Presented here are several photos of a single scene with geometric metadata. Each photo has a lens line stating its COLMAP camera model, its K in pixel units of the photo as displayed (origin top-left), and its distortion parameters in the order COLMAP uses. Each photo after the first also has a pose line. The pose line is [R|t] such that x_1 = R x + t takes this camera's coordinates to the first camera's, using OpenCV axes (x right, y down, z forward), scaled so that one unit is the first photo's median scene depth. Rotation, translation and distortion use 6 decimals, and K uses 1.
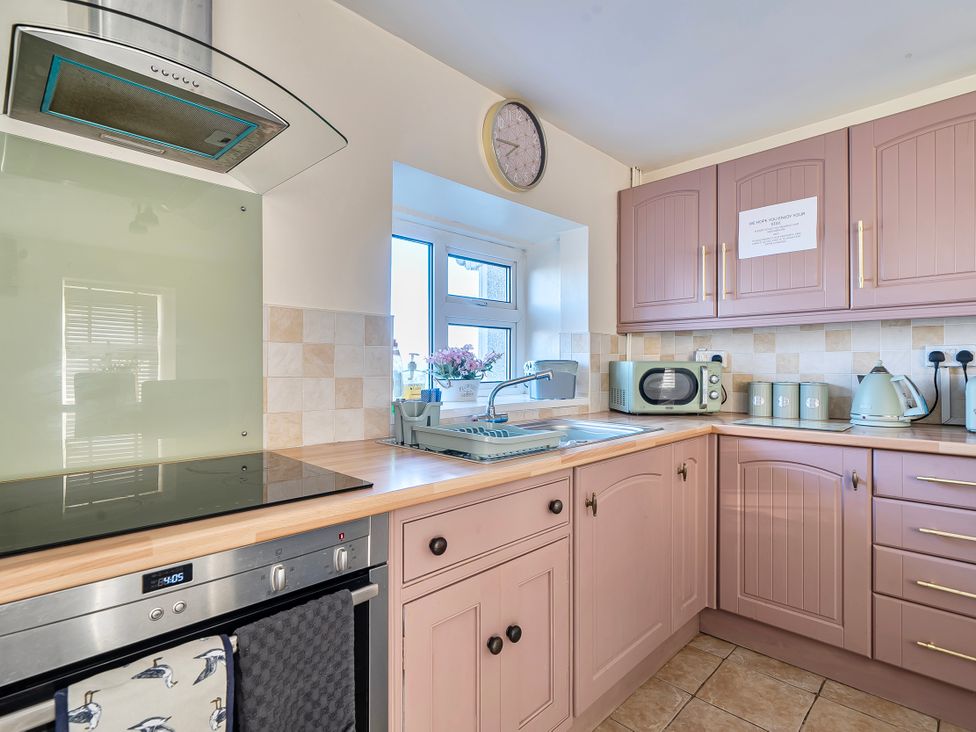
lens RADIAL K [[498.1, 0, 483.7], [0, 498.1, 364.6], [0, 0, 1]] dist [0.000668, -0.000671]
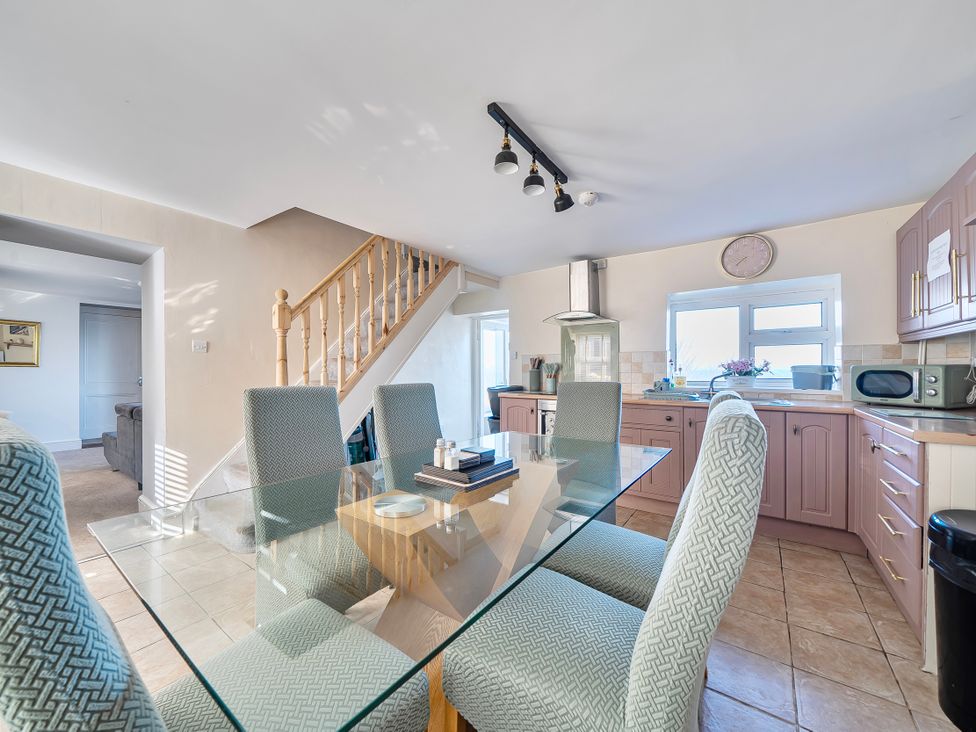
lens RADIAL K [[375.1, 0, 486.2], [0, 375.1, 369.4], [0, 0, 1]] dist [-0.002452, -0.000579]
pose [[0.165017, -0.000833, -0.986290, 1.184198], [0.007733, 0.999970, 0.000449, -0.004238], [0.986260, -0.007701, 0.165018, -0.220264]]
